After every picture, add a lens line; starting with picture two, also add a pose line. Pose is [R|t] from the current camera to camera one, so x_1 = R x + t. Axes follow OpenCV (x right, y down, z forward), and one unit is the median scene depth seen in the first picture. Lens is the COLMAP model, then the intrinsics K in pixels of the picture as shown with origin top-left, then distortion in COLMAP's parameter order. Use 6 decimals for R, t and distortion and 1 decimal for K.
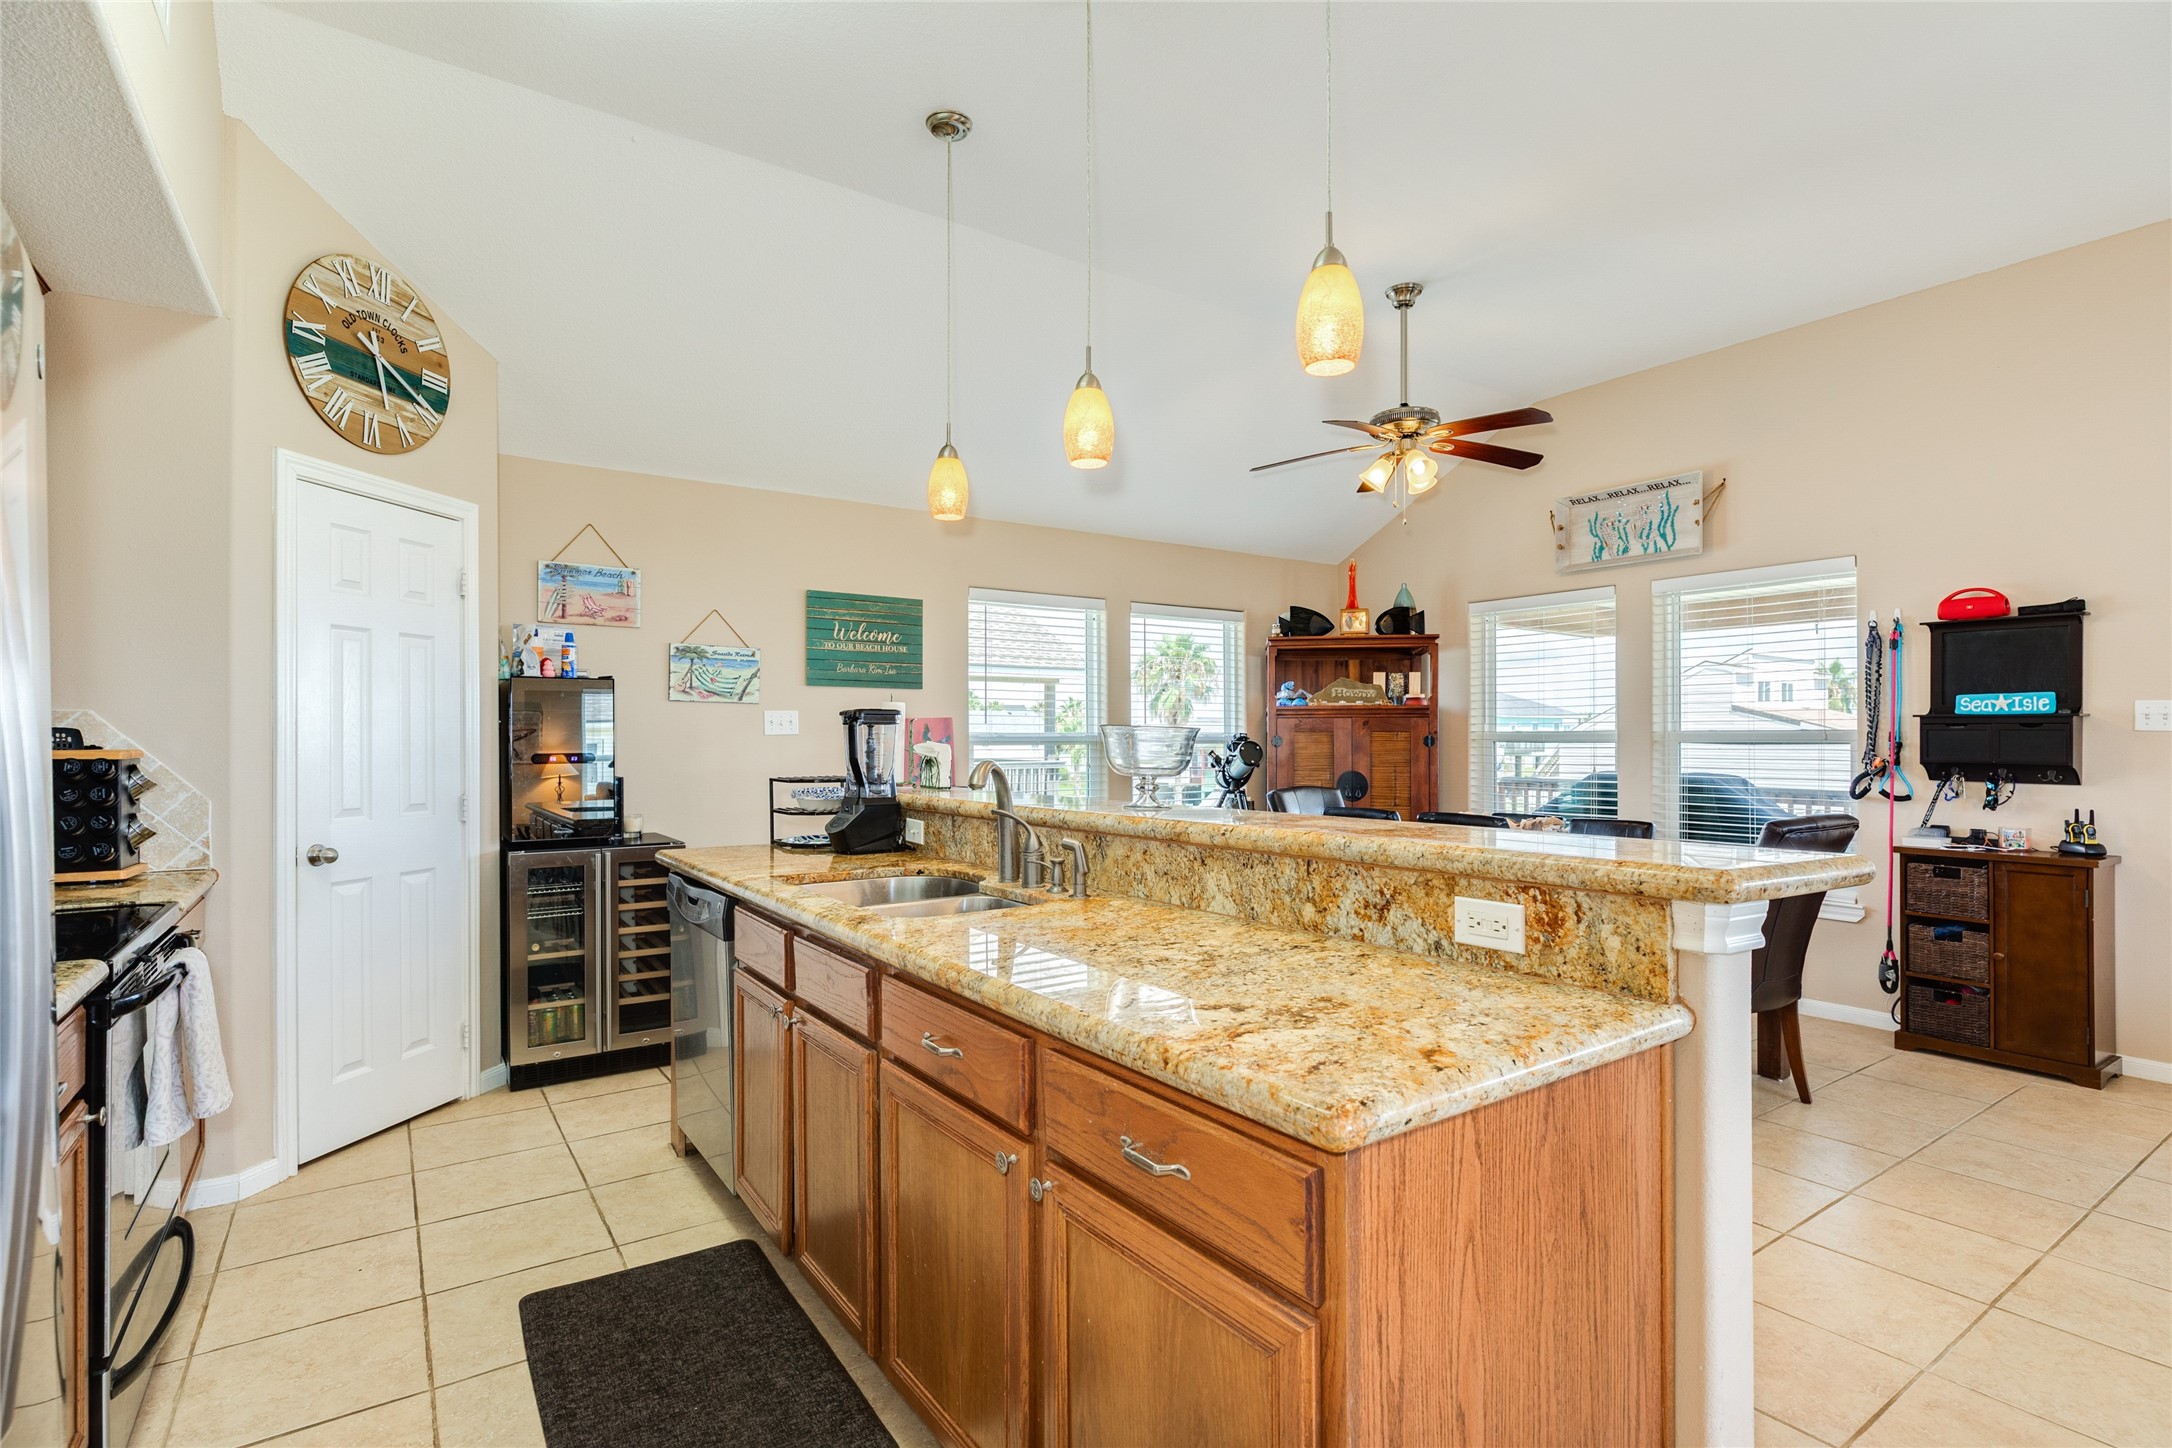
lens RADIAL K [[1060.4, 0, 1101.5], [0, 1060.4, 731.8], [0, 0, 1]] dist [0.005792, 0.000484]
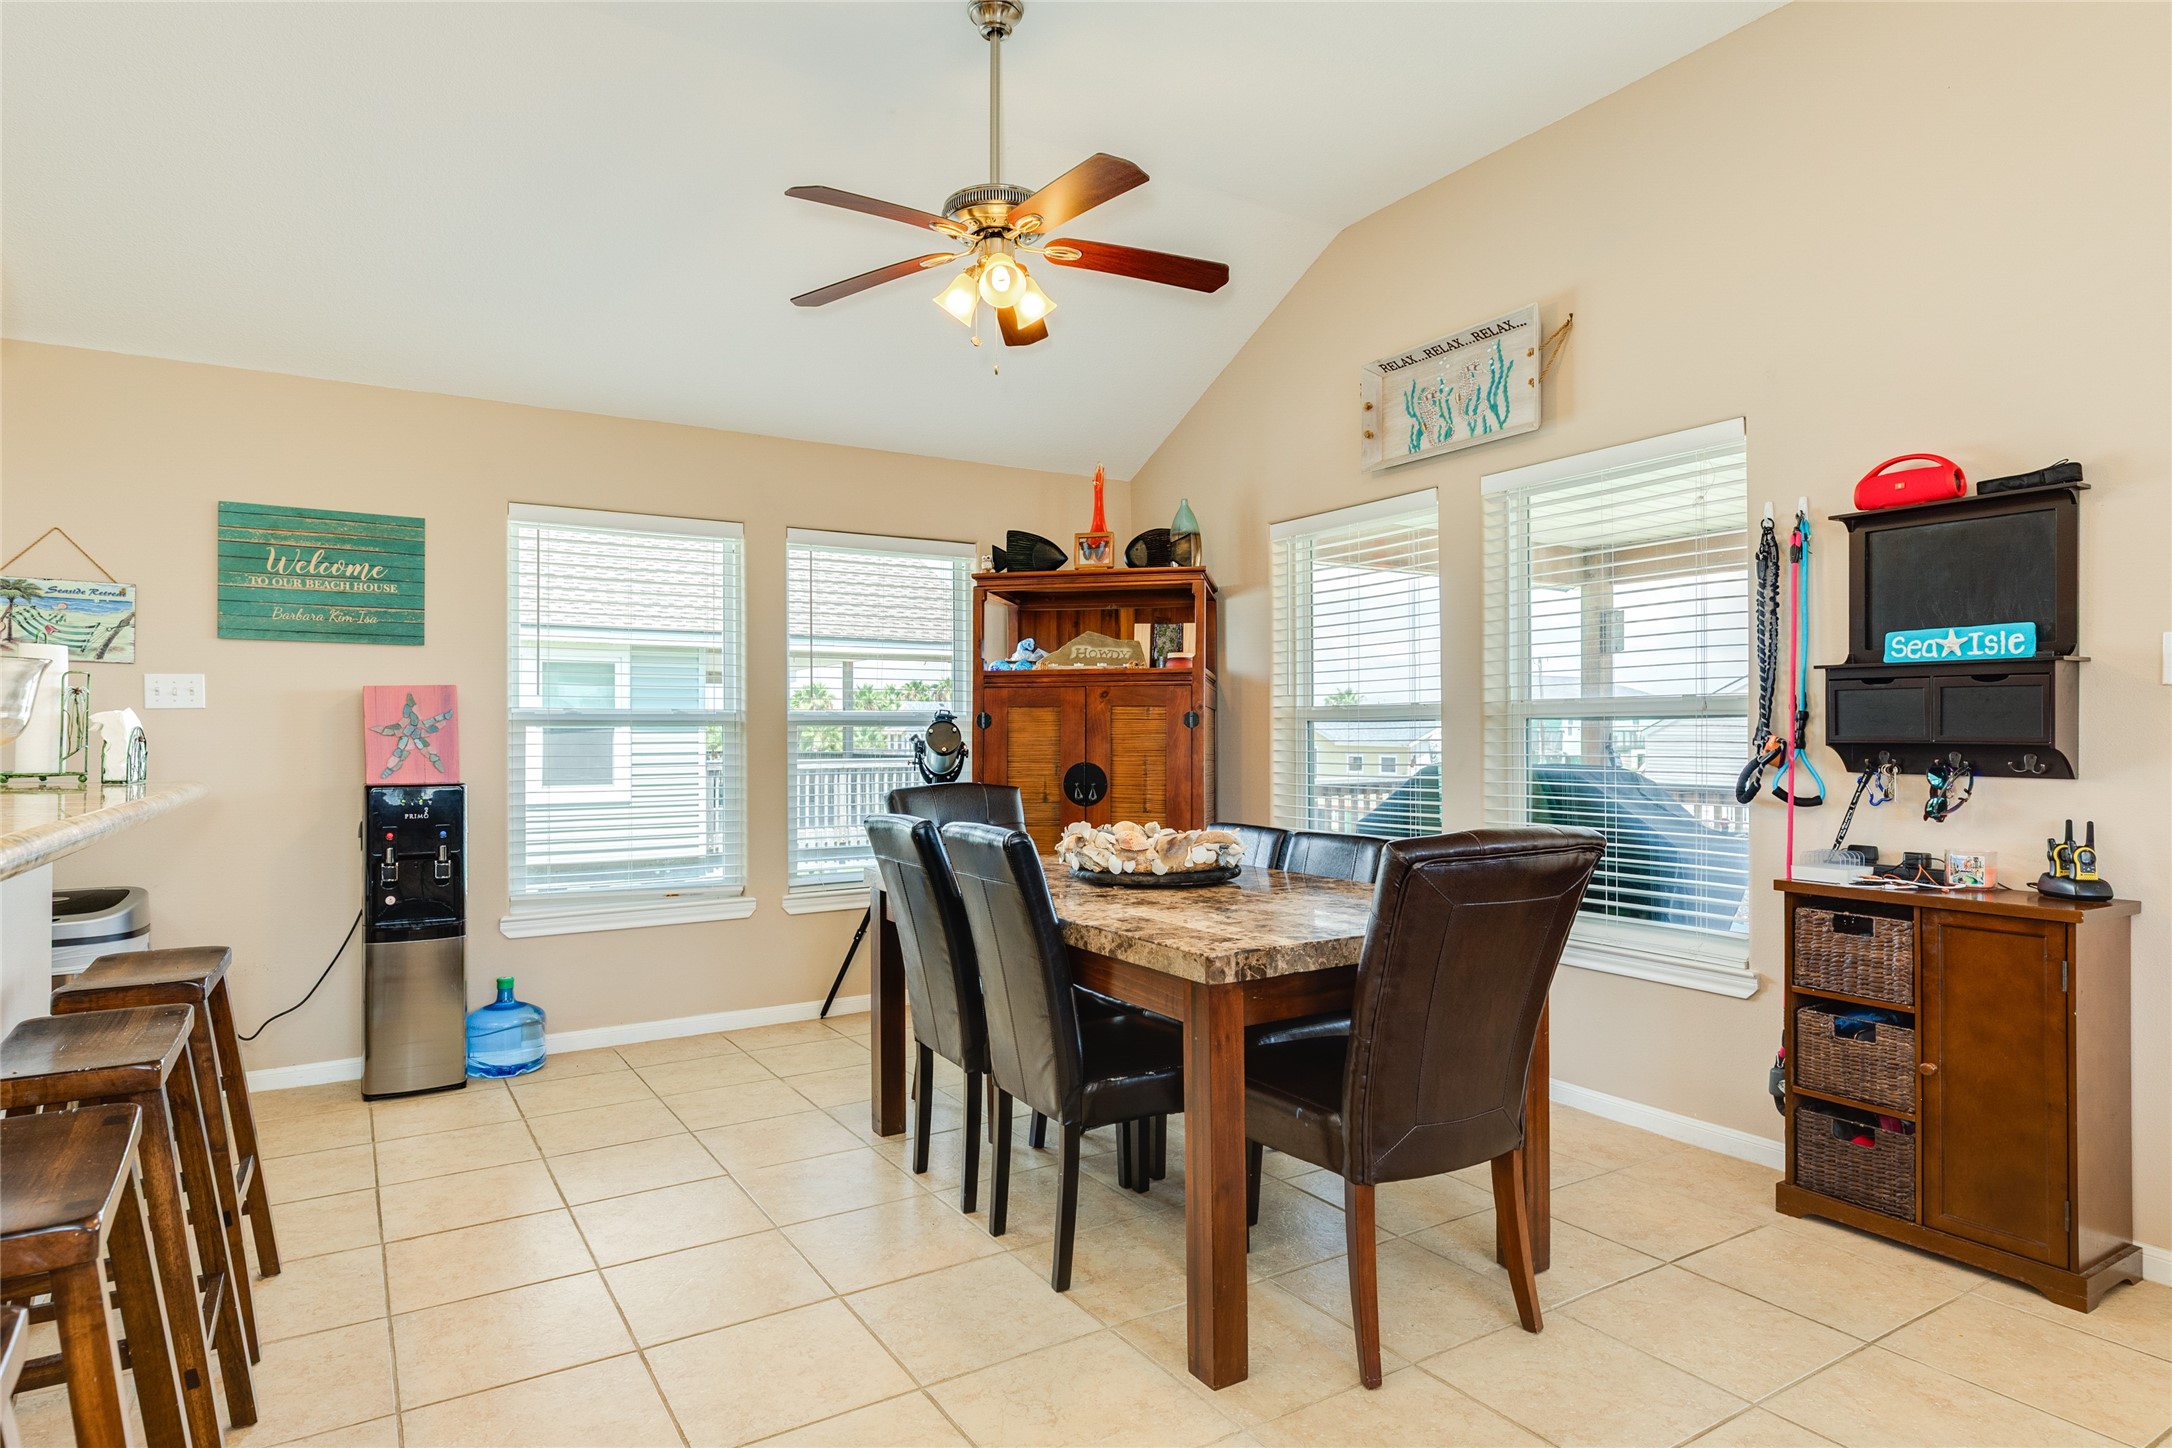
lens RADIAL K [[1197.8, 0, 1071.3], [0, 1197.8, 728.5], [0, 0, 1]] dist [0.000558, 0.000226]
pose [[0.997776, -0.002068, -0.066628, 0.355345], [0.002082, 0.999998, 0.000145, 0.018169], [0.066628, -0.000283, 0.997778, 0.263510]]
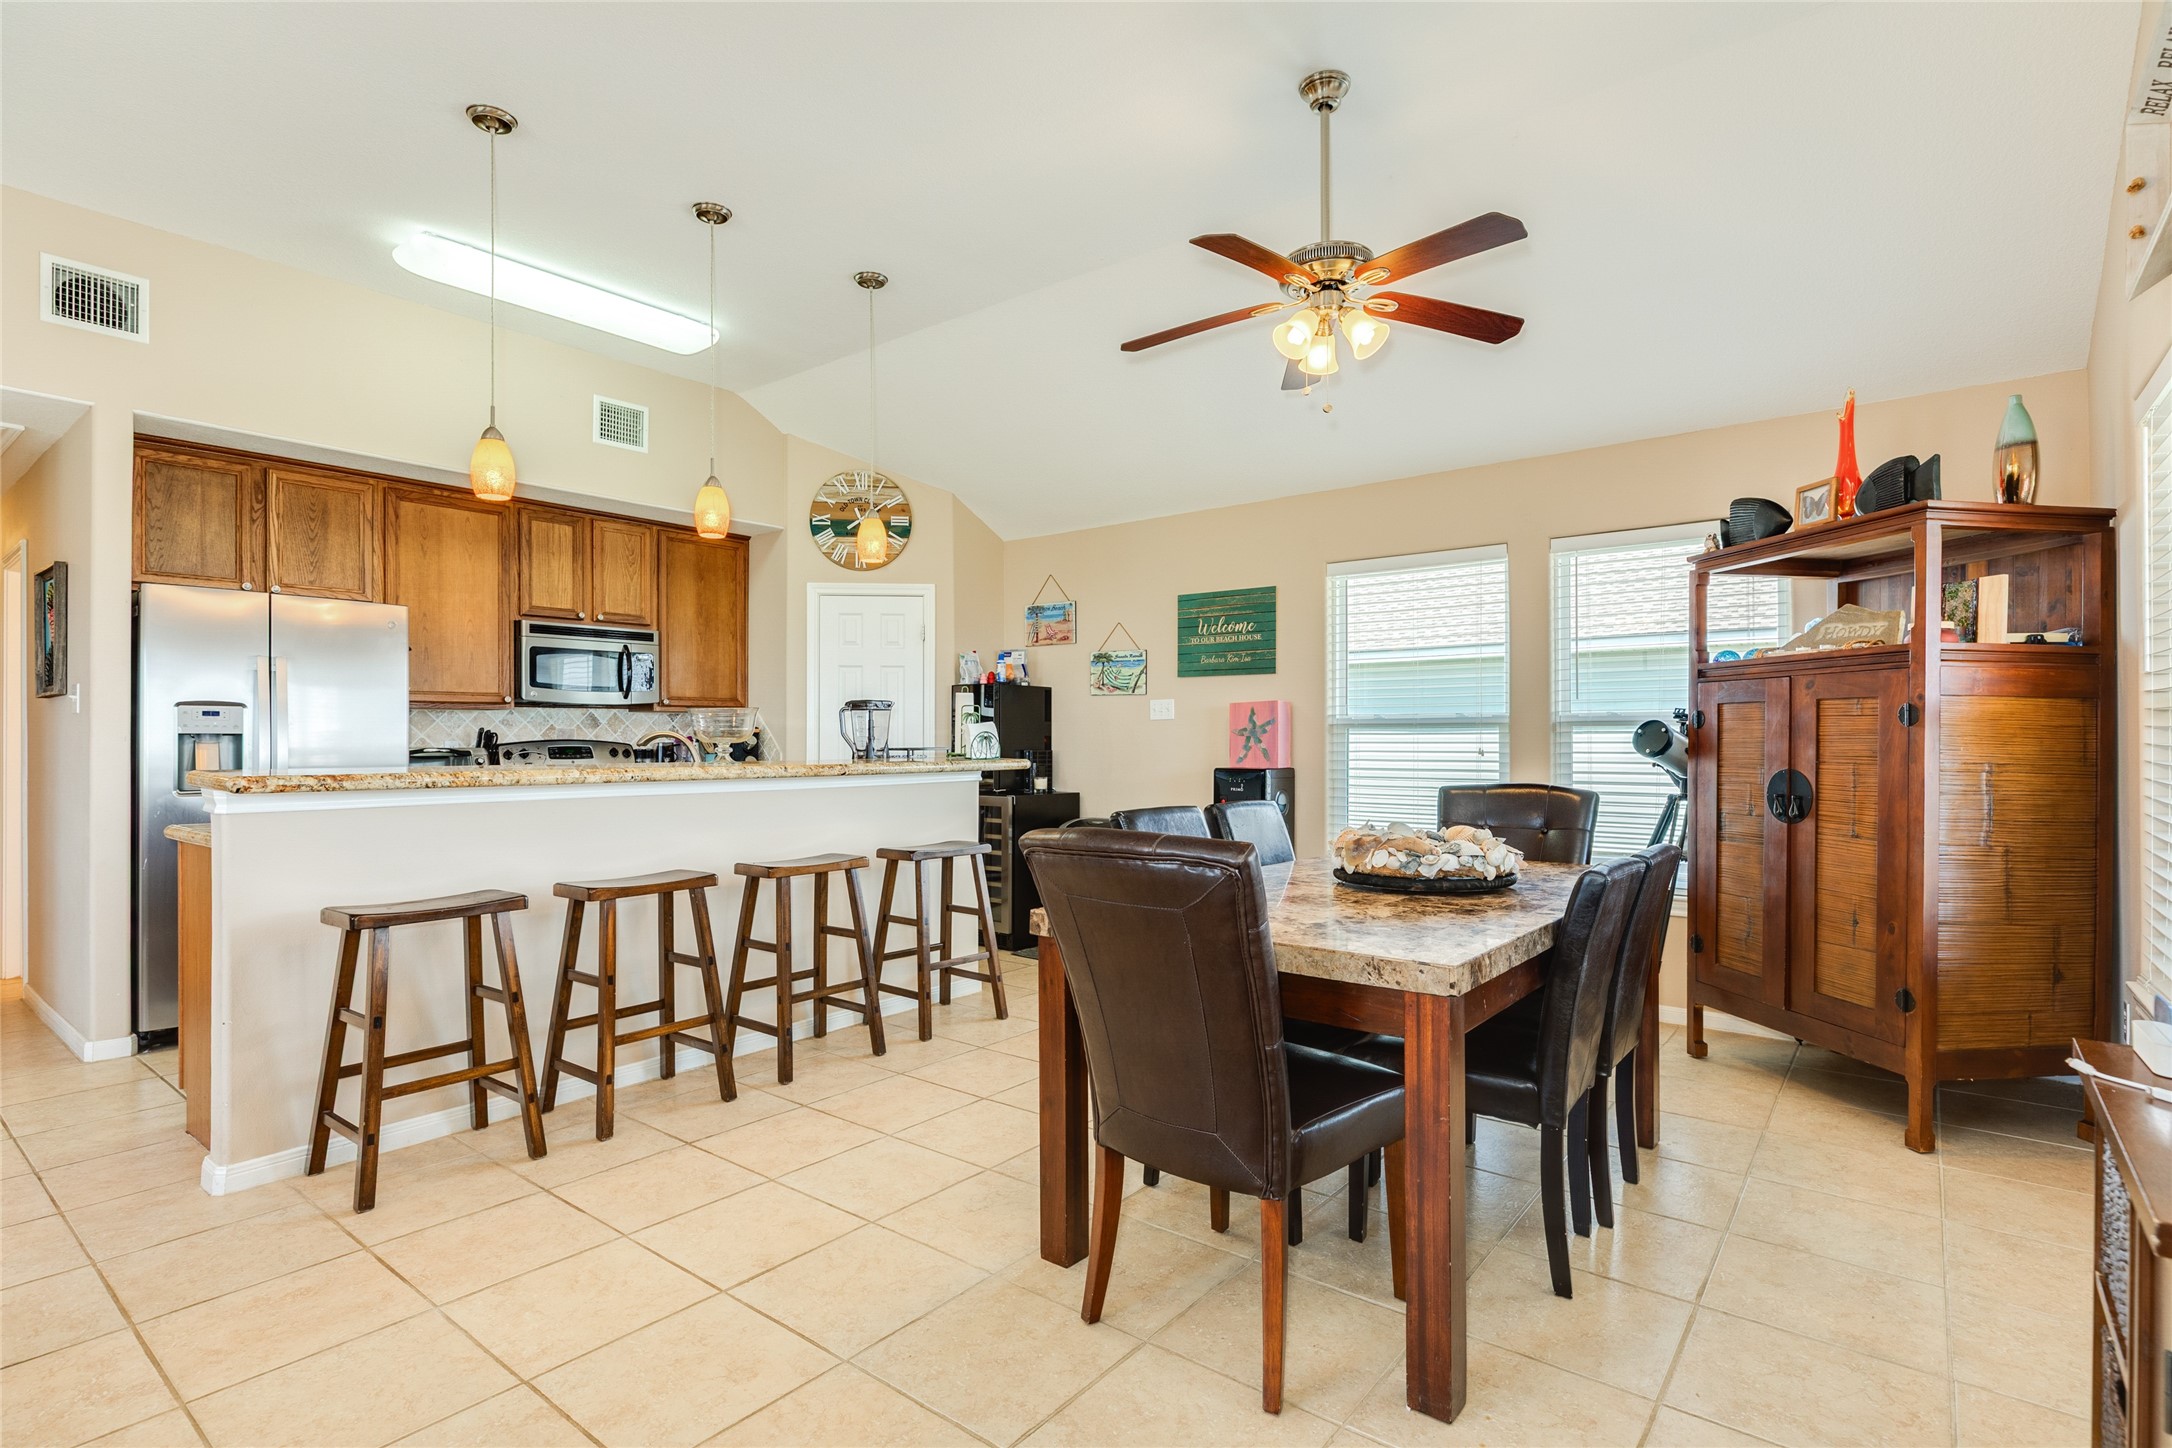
lens RADIAL K [[1060.4, 0, 1068.0], [0, 1060.4, 748.9], [0, 0, 1]] dist [0.005792, 0.000484]
pose [[0.269685, 0.012646, -0.962866, 0.868478], [0.007387, 0.999857, 0.015200, 0.018099], [0.962920, -0.011212, 0.269553, 0.597998]]
